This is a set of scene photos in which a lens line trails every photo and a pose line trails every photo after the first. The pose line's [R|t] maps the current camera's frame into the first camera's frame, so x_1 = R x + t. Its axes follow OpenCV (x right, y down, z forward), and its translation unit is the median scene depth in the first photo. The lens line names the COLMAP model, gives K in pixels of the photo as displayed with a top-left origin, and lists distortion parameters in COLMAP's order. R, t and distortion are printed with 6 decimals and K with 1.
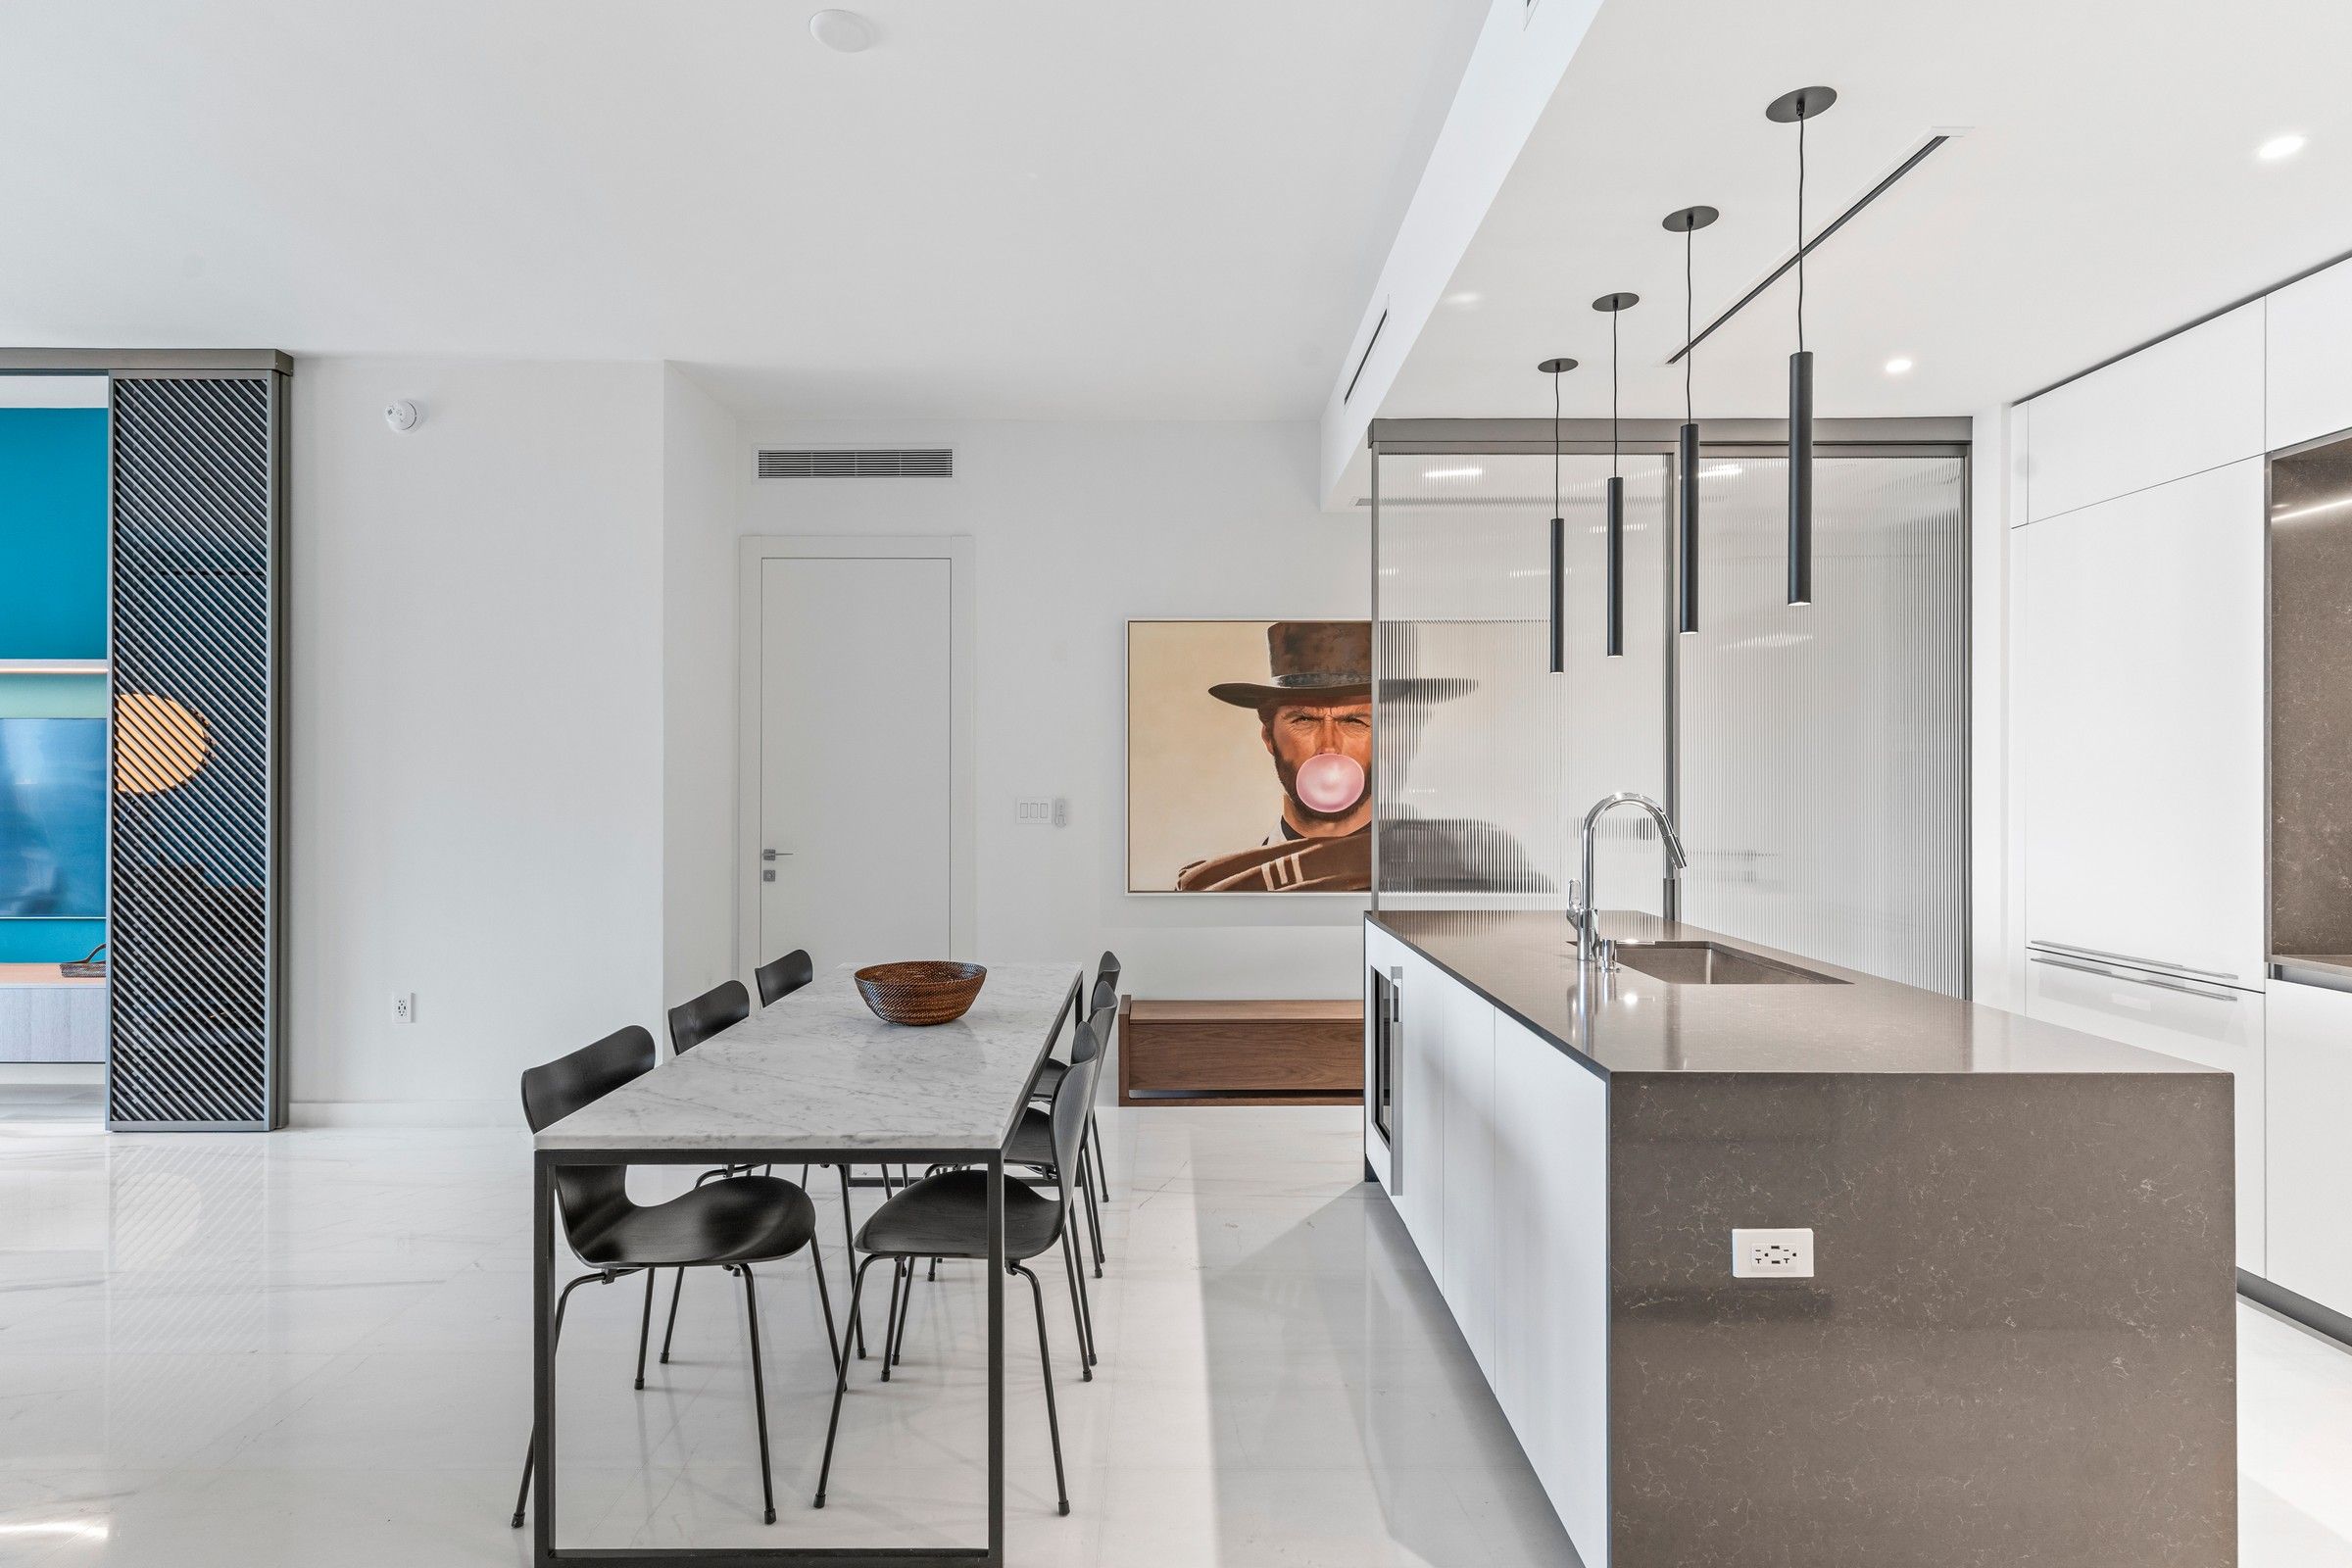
lens RADIAL K [[1143.1, 0, 1176.0], [0, 1143.1, 784.0], [0, 0, 1]] dist [0.001790, 0.000544]
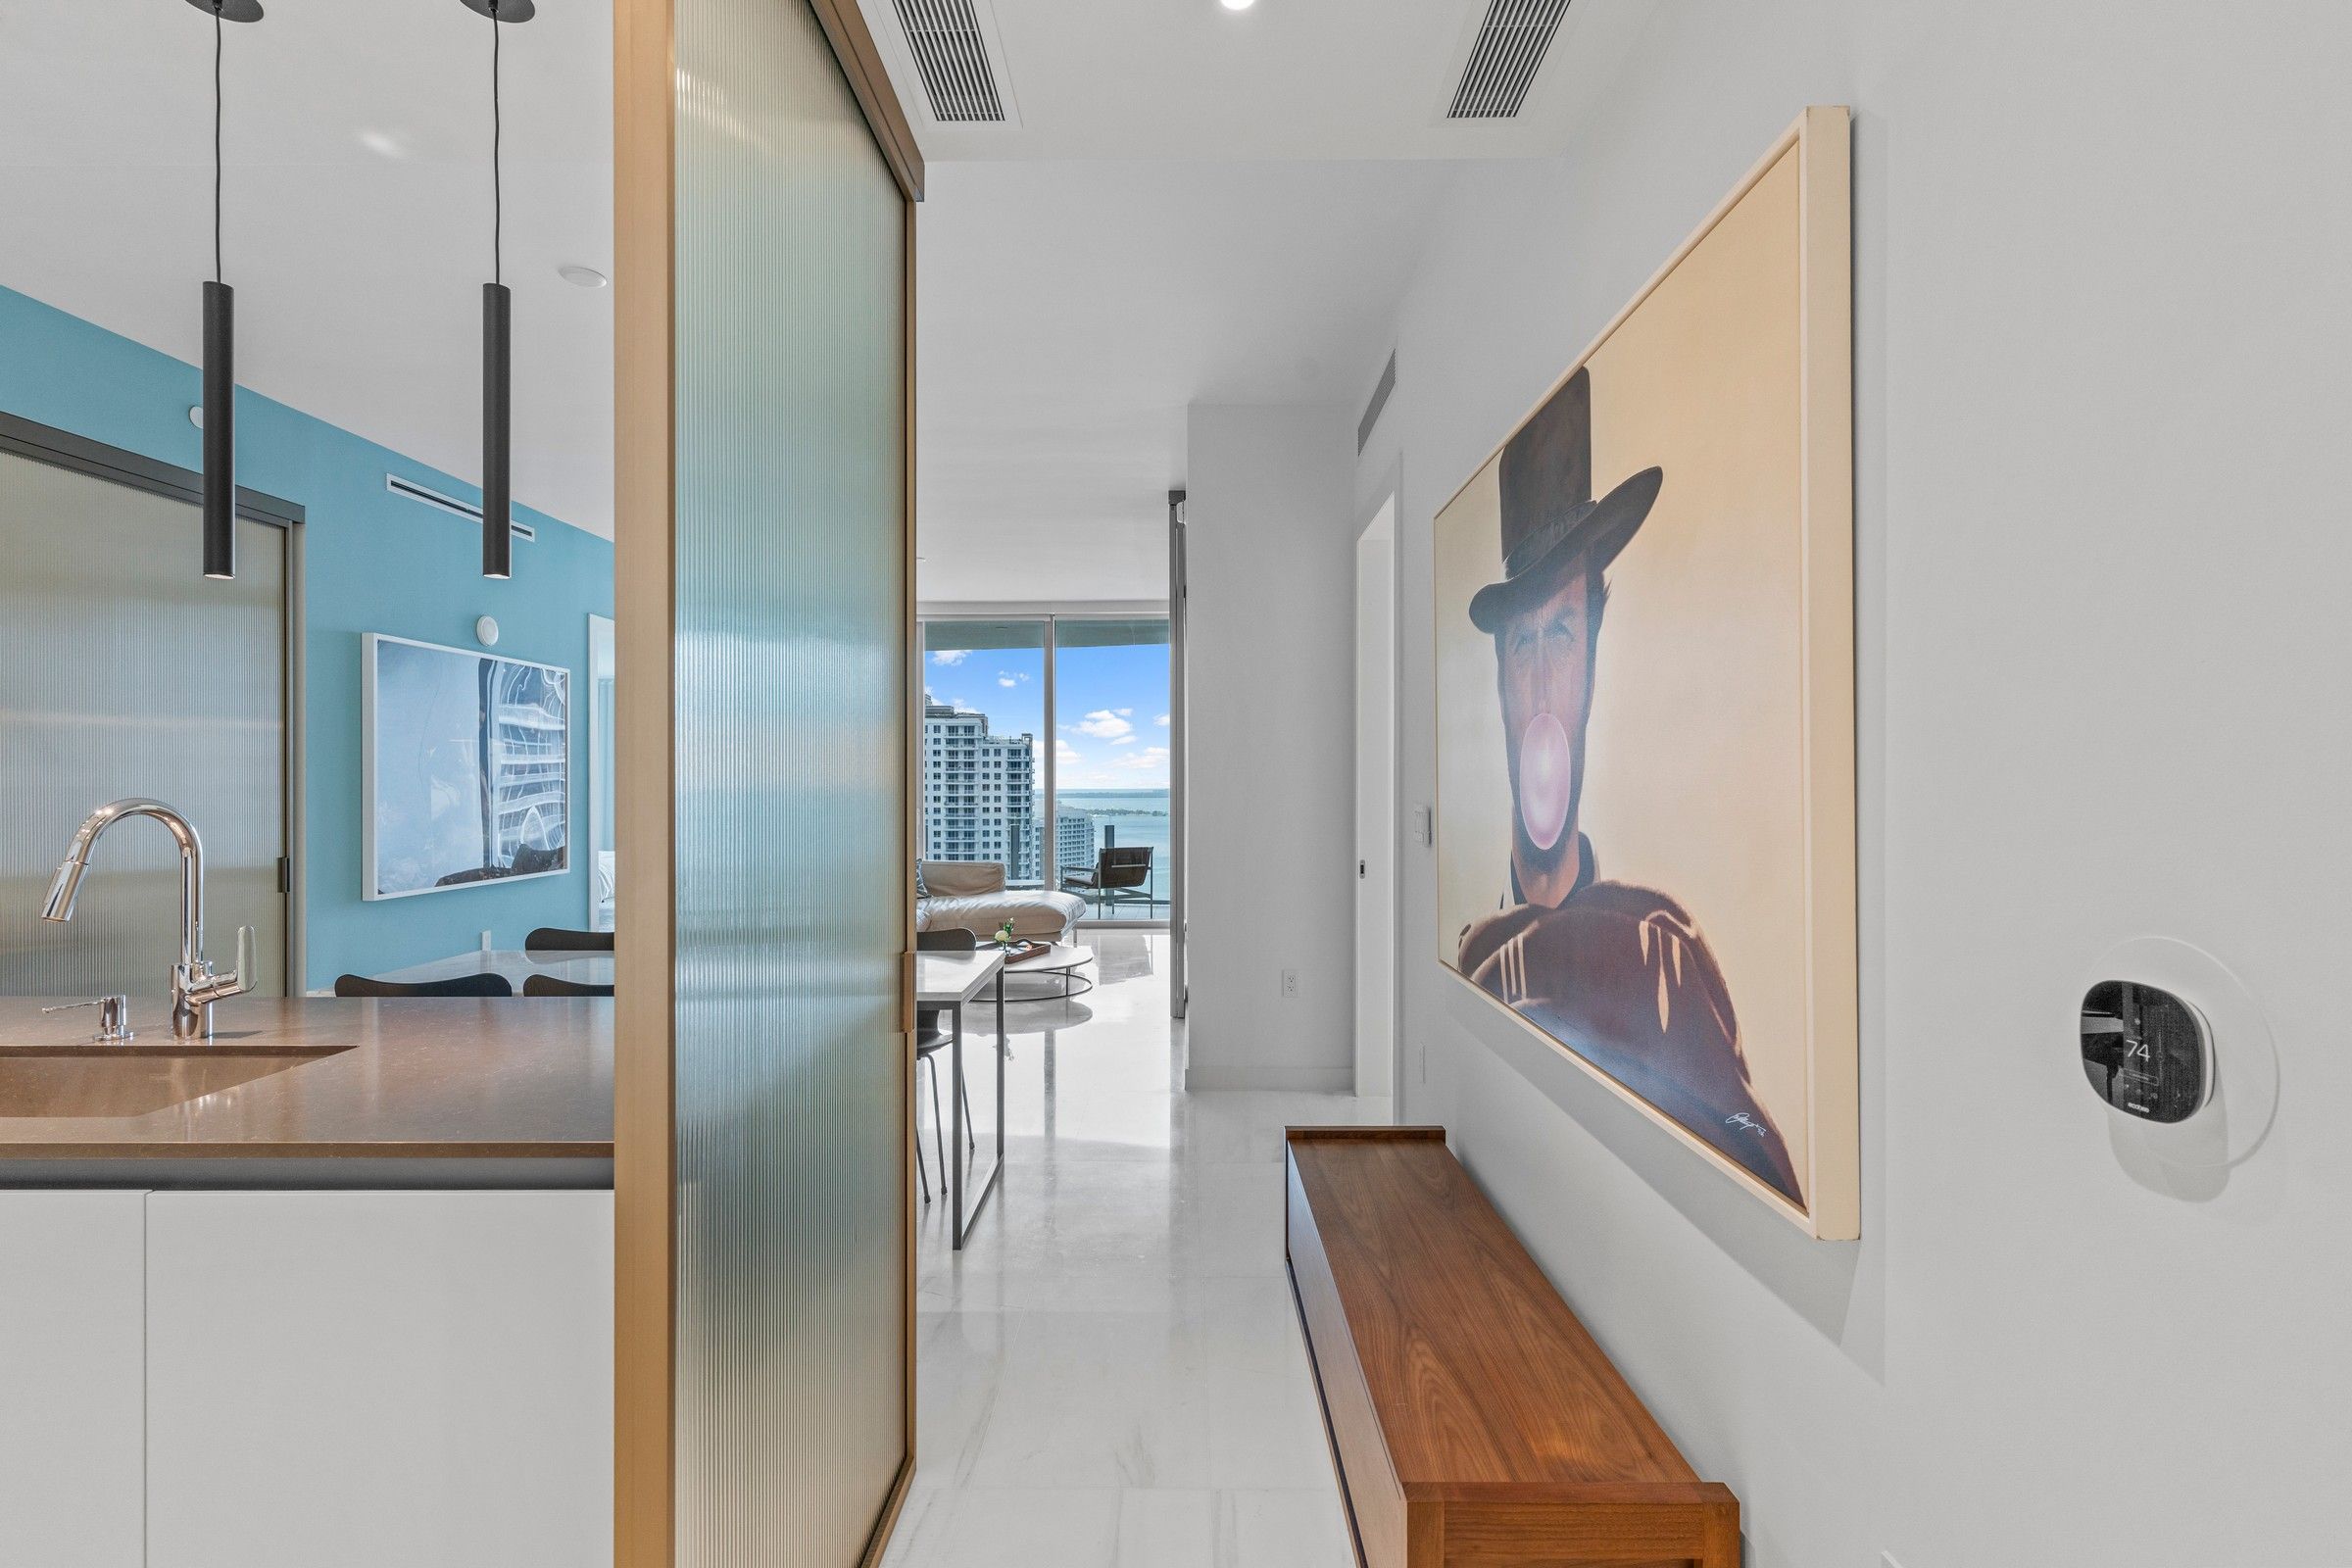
lens RADIAL K [[1119.0, 0, 1181.1], [0, 1119.0, 781.0], [0, 0, 1]] dist [0.000717, 0.000461]
pose [[-0.008040, -0.001339, -0.999967, 0.559340], [0.000026, 0.999999, -0.001339, -0.000495], [0.999968, -0.000037, -0.008040, 0.867399]]
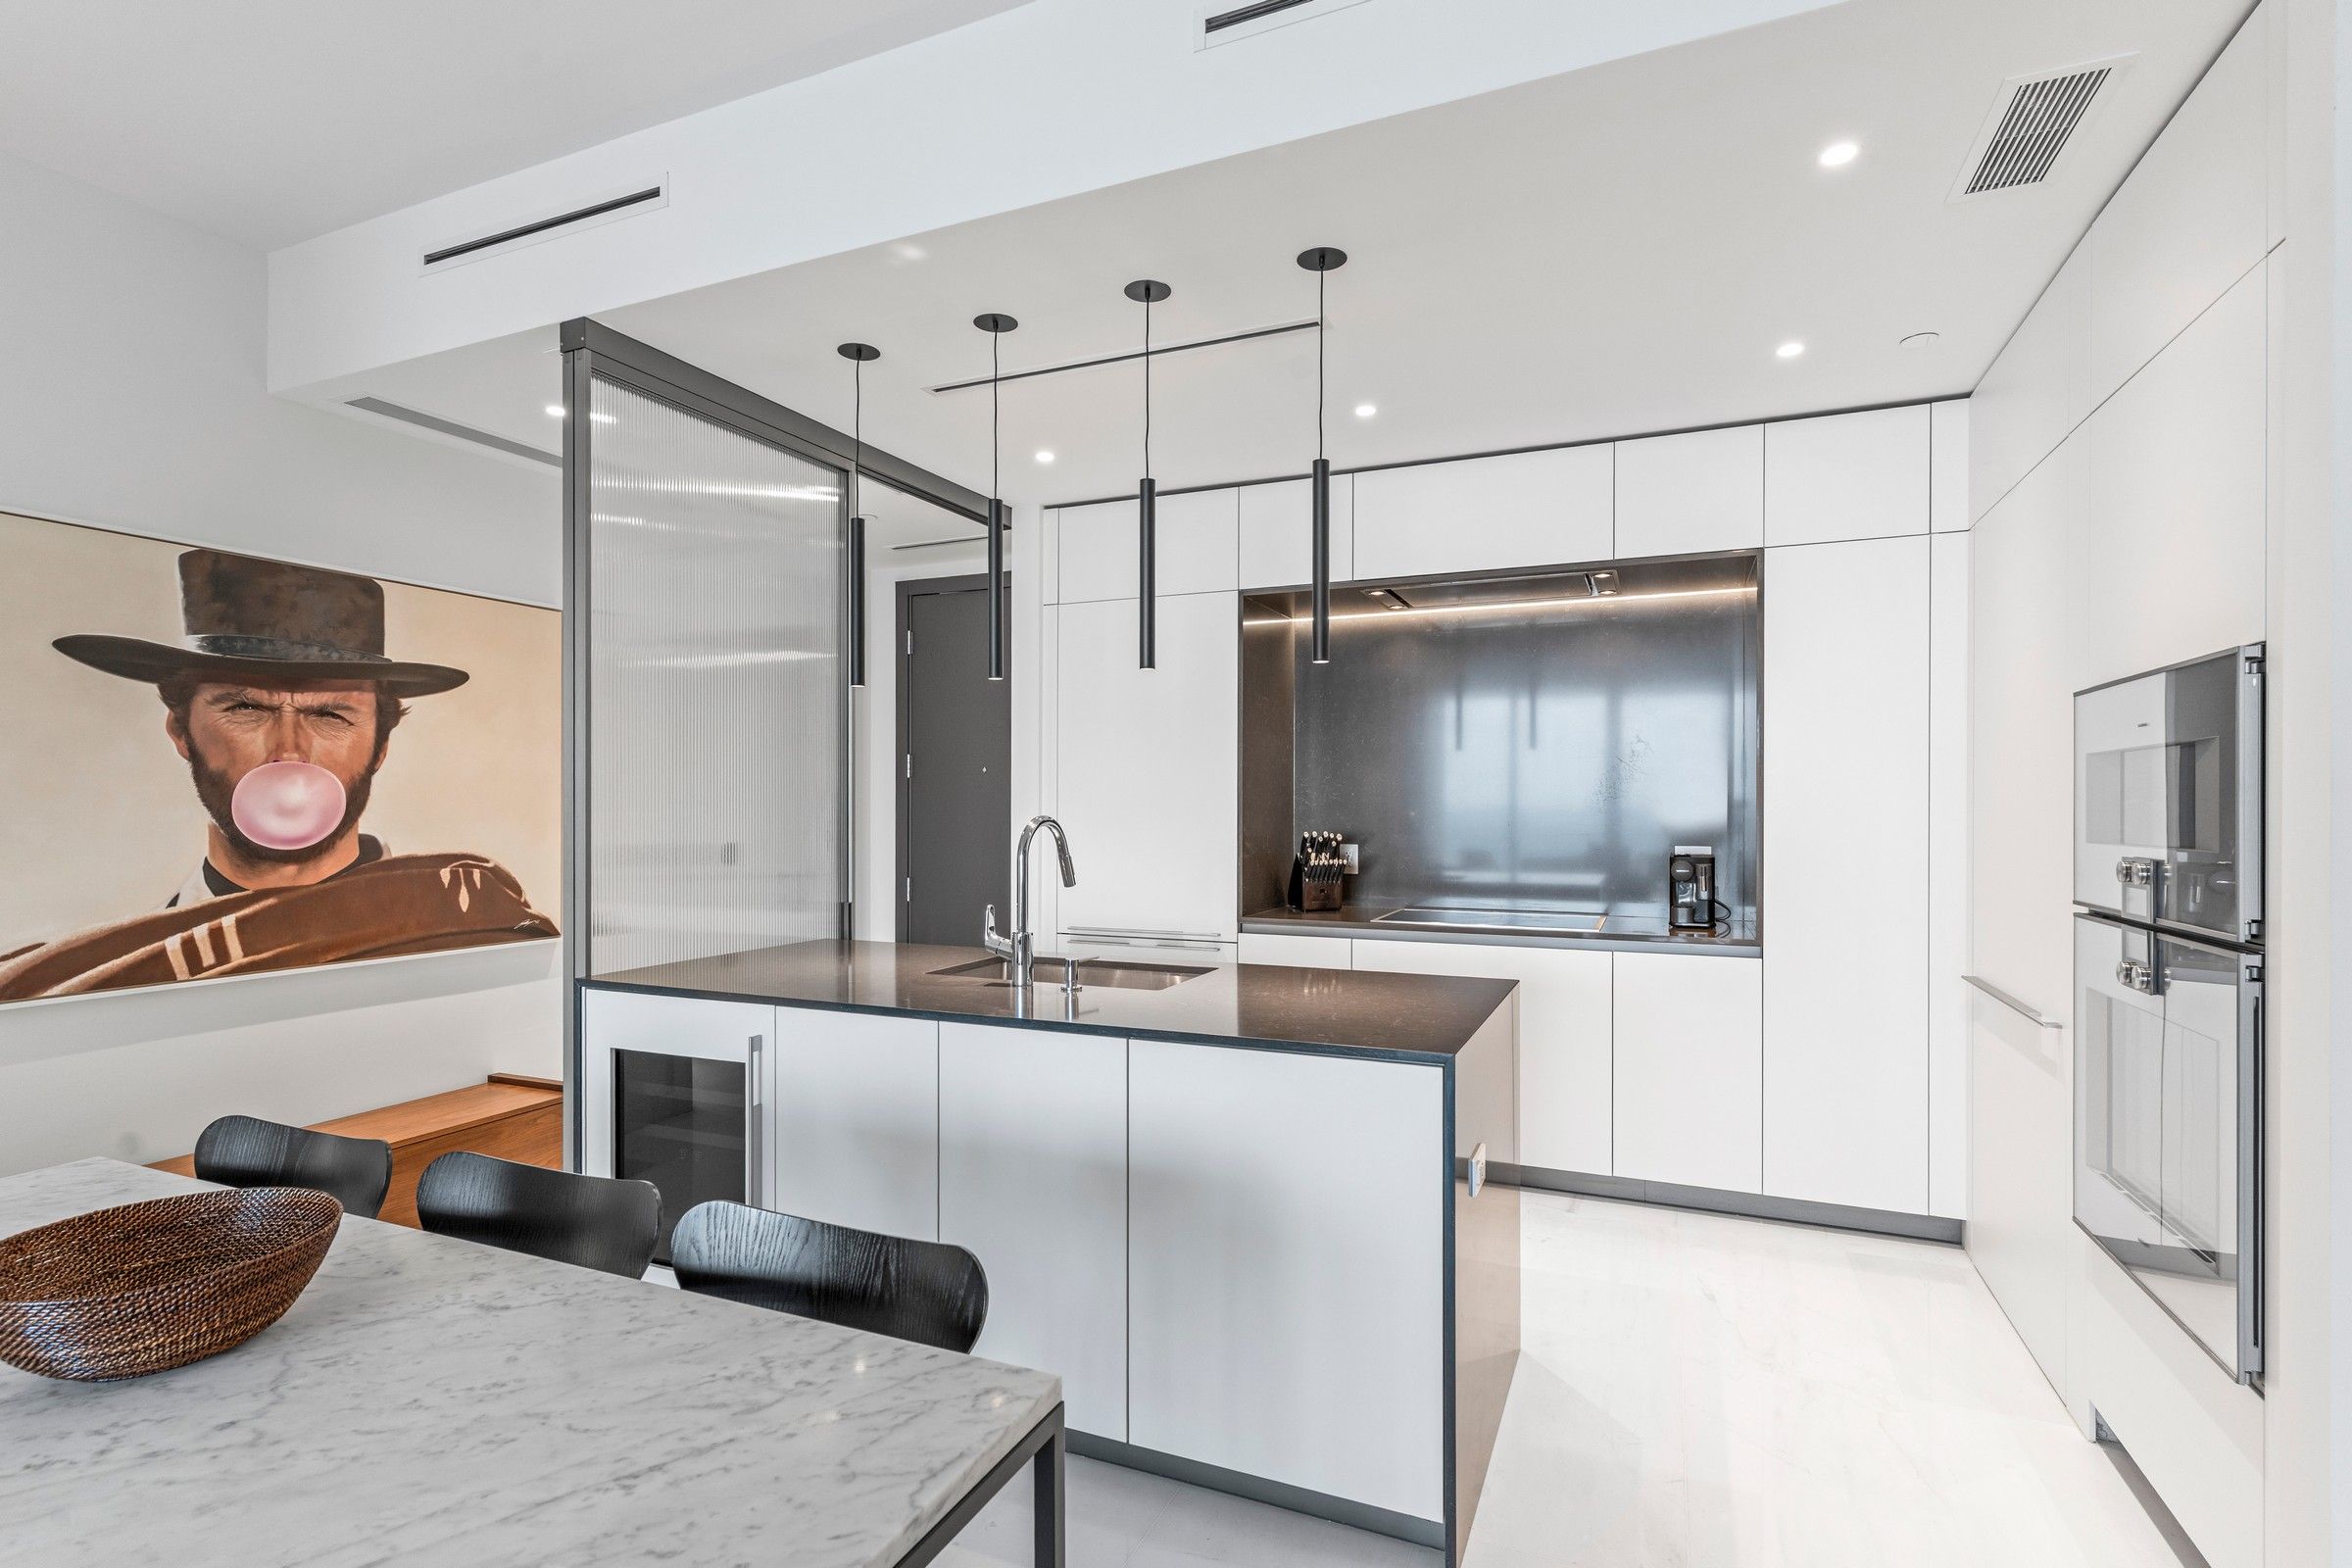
lens RADIAL K [[1126.0, 0, 1173.4], [0, 1126.0, 808.5], [0, 0, 1]] dist [-0.000557, 0.000589]
pose [[0.406876, -0.002697, 0.913479, -0.256239], [0.000835, 0.999996, 0.002580, -0.000461], [-0.913483, -0.000287, 0.406877, 0.261991]]
